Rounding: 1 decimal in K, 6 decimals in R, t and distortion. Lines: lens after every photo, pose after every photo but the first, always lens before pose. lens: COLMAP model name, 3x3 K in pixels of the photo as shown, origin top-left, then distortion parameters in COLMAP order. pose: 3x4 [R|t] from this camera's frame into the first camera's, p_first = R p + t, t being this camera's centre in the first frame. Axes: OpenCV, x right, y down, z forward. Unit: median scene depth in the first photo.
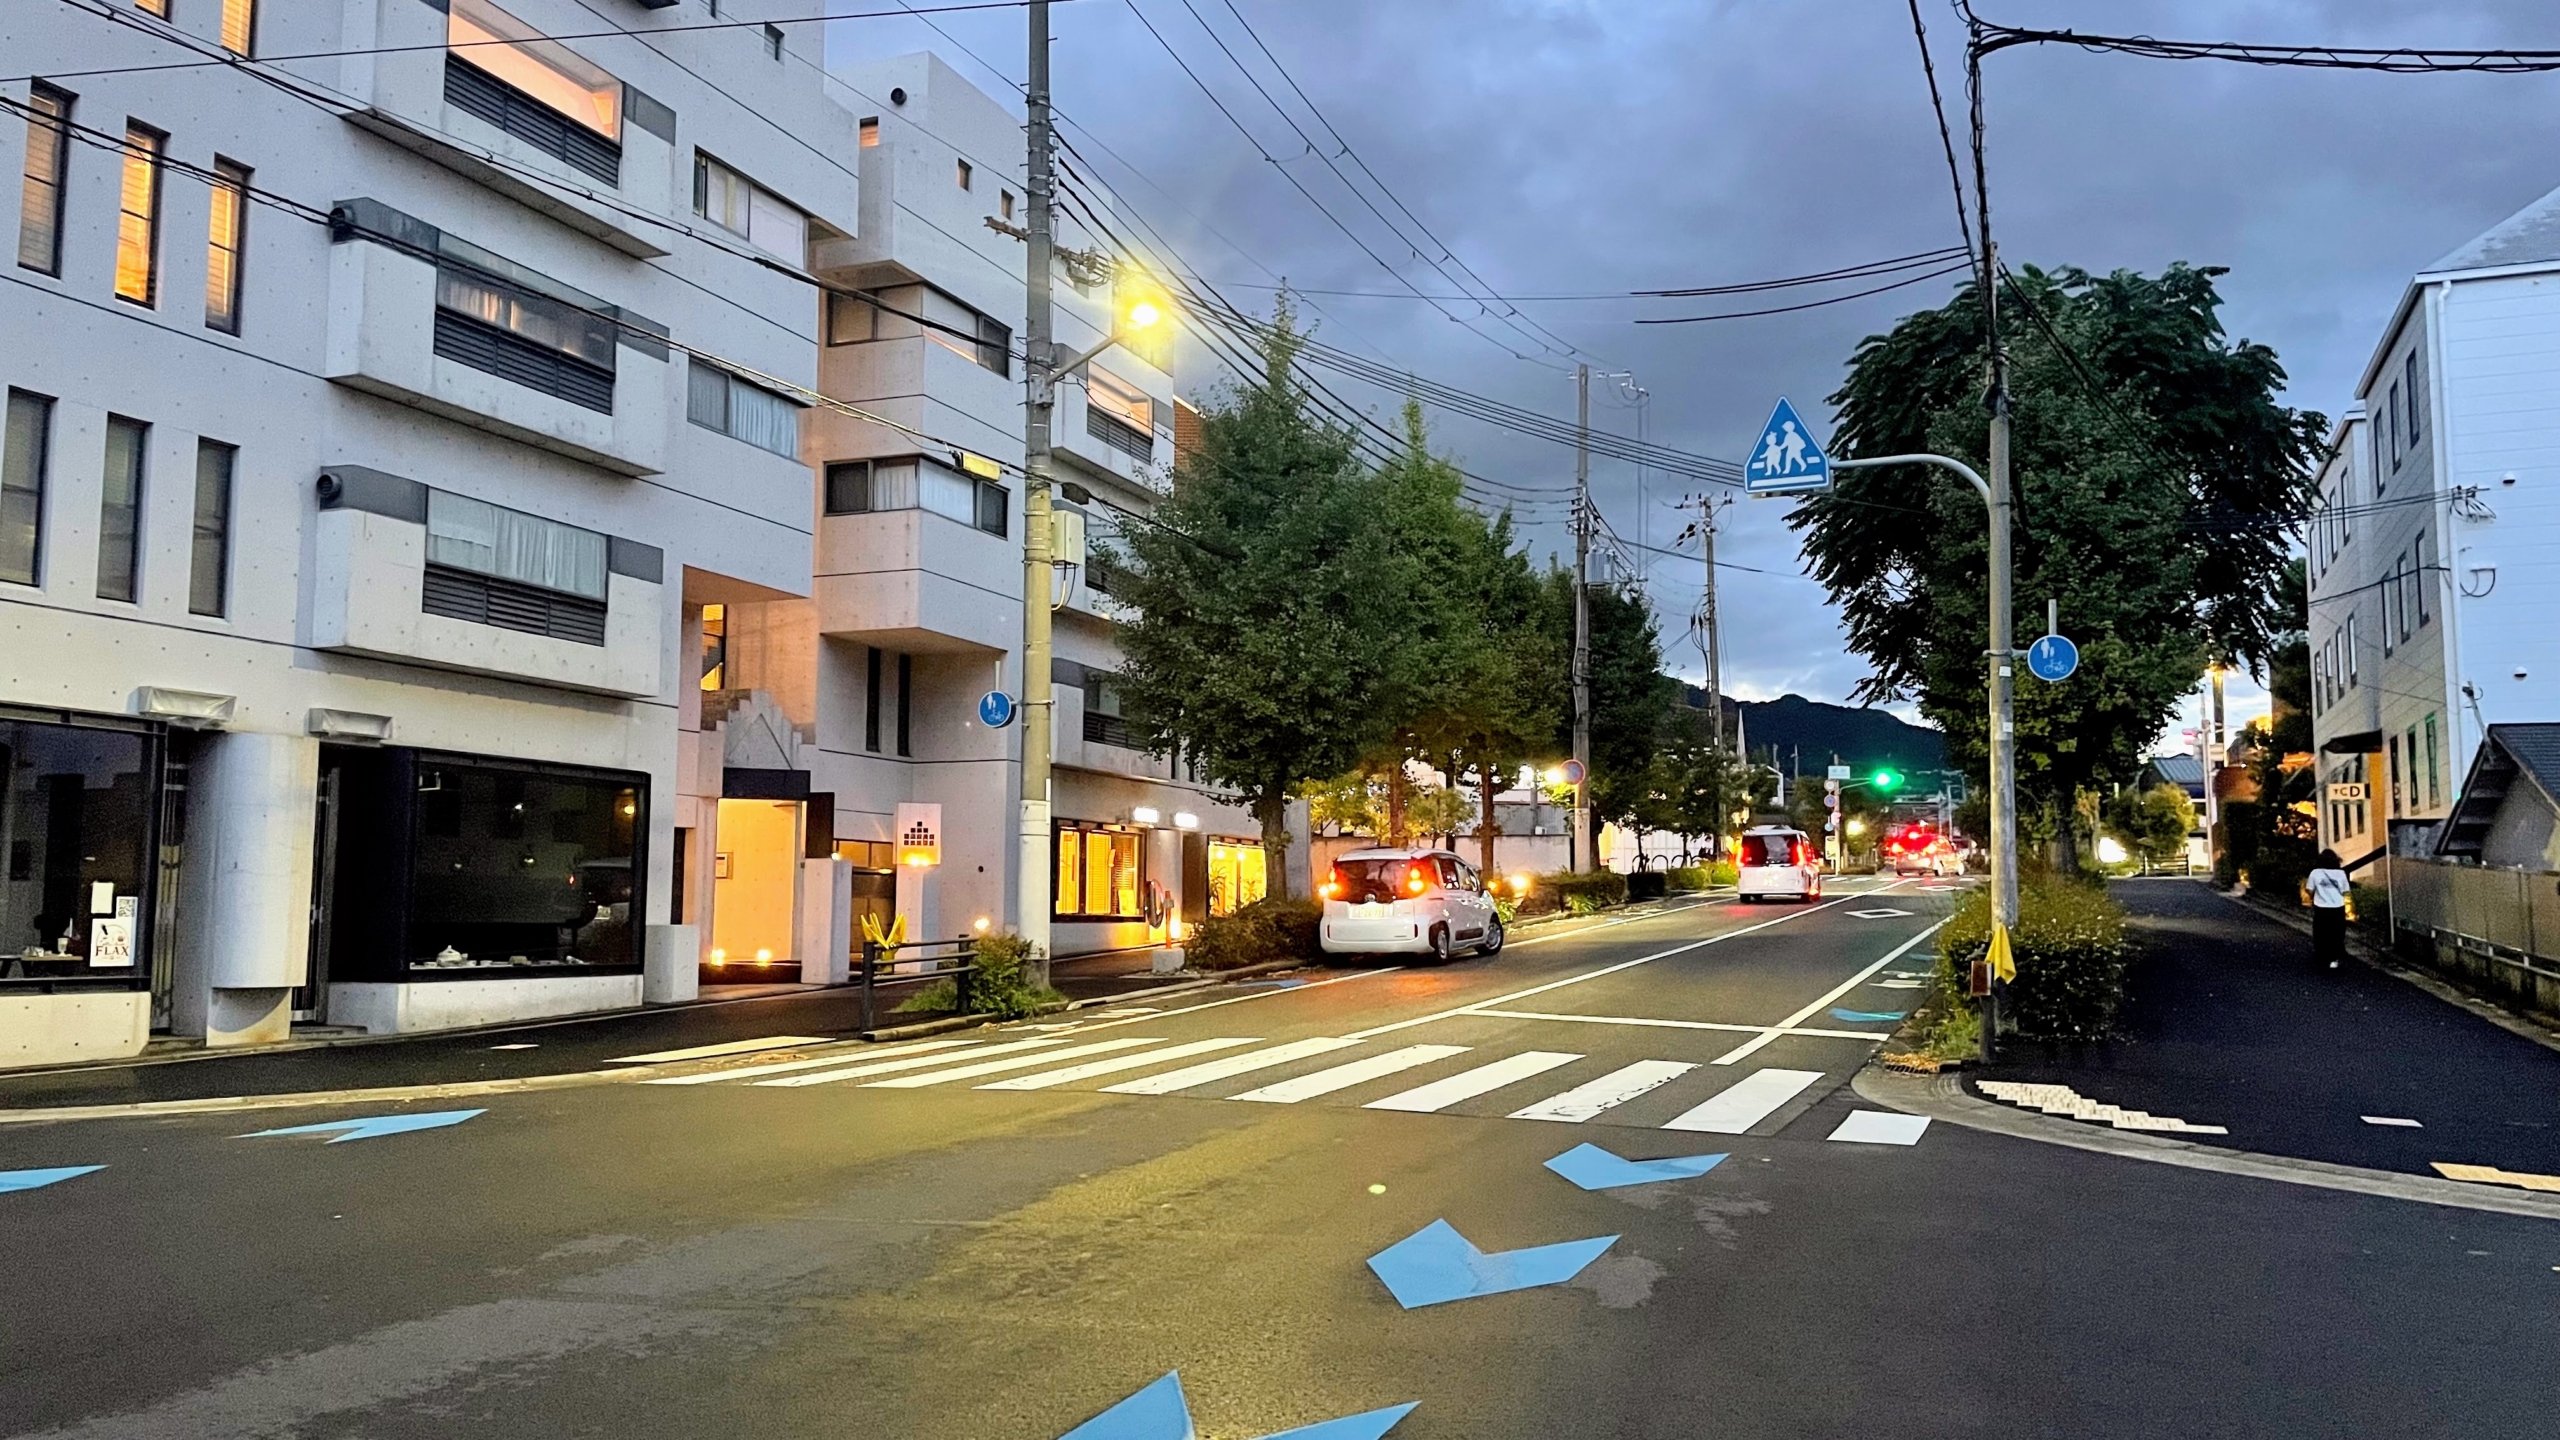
lens RADIAL K [[1910.5, 0, 1271.1], [0, 1910.5, 746.9], [0, 0, 1]] dist [0.092145, -0.117662]
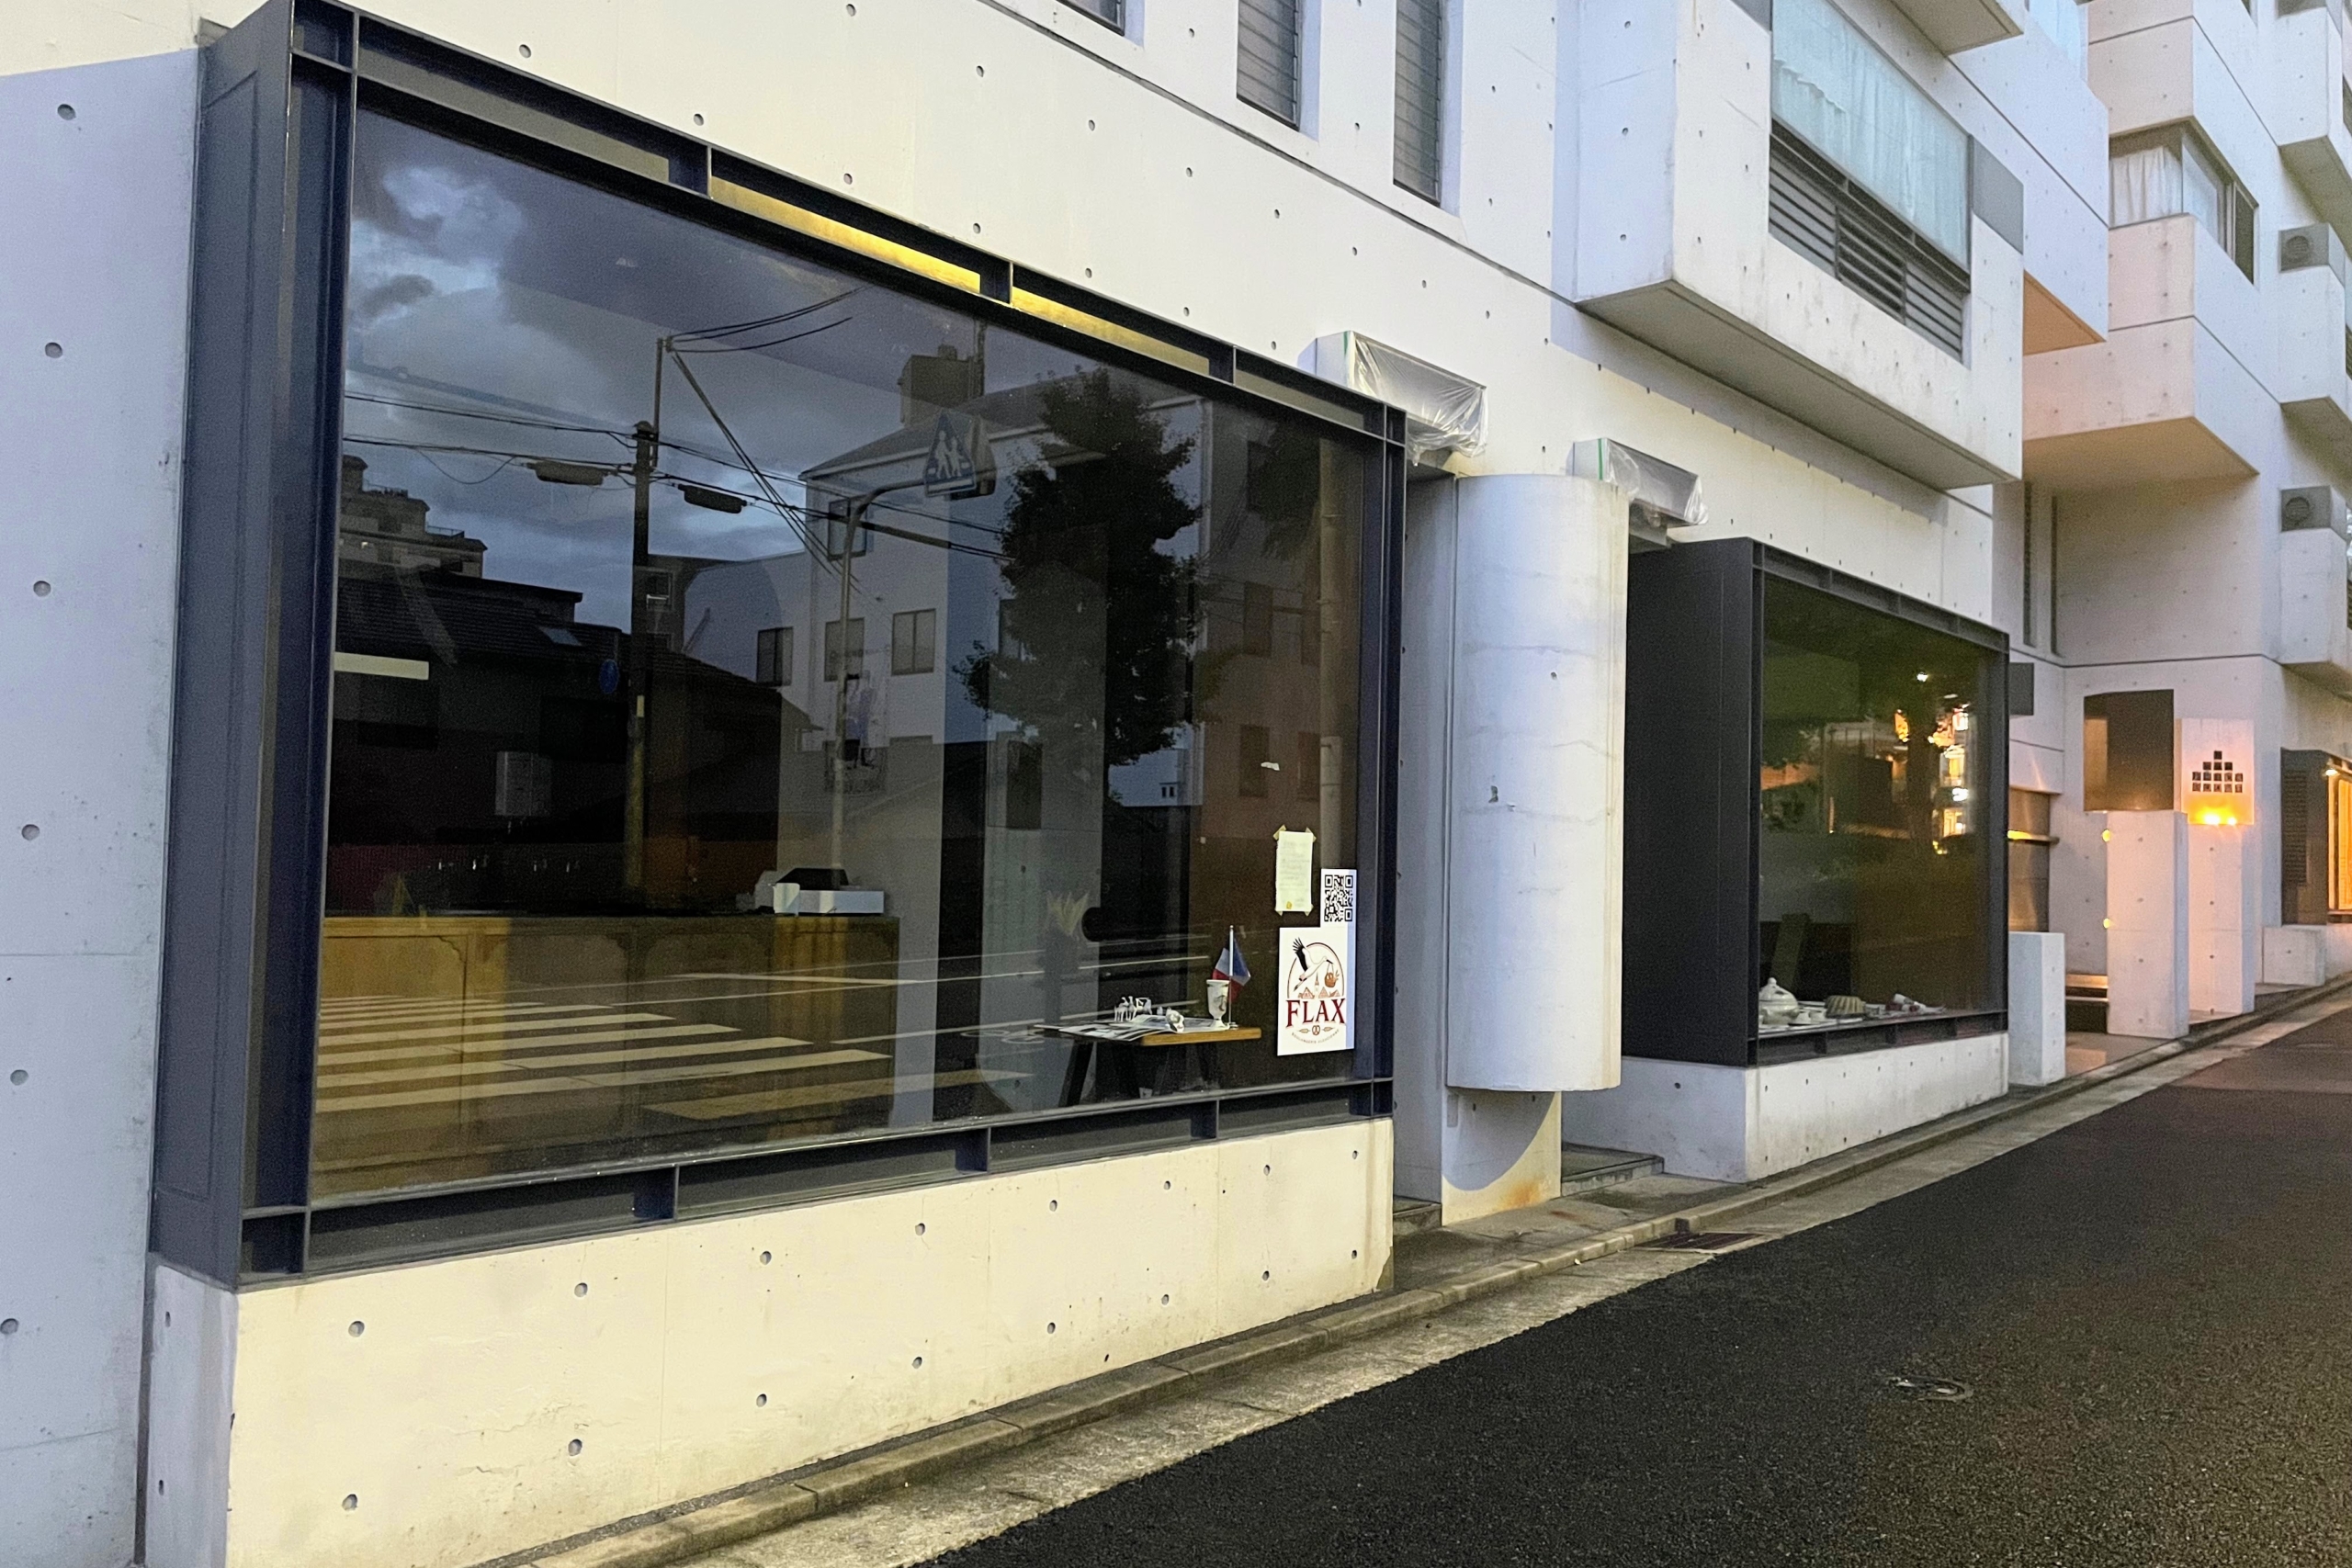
lens RADIAL K [[1762.5, 0, 1188.8], [0, 1762.5, 808.2], [0, 0, 1]] dist [0.098872, -0.119406]
pose [[0.941183, 0.001439, -0.337896, -0.376457], [0.013715, 0.999004, 0.042457, 0.037867], [0.337620, -0.044594, 0.940226, 0.502488]]
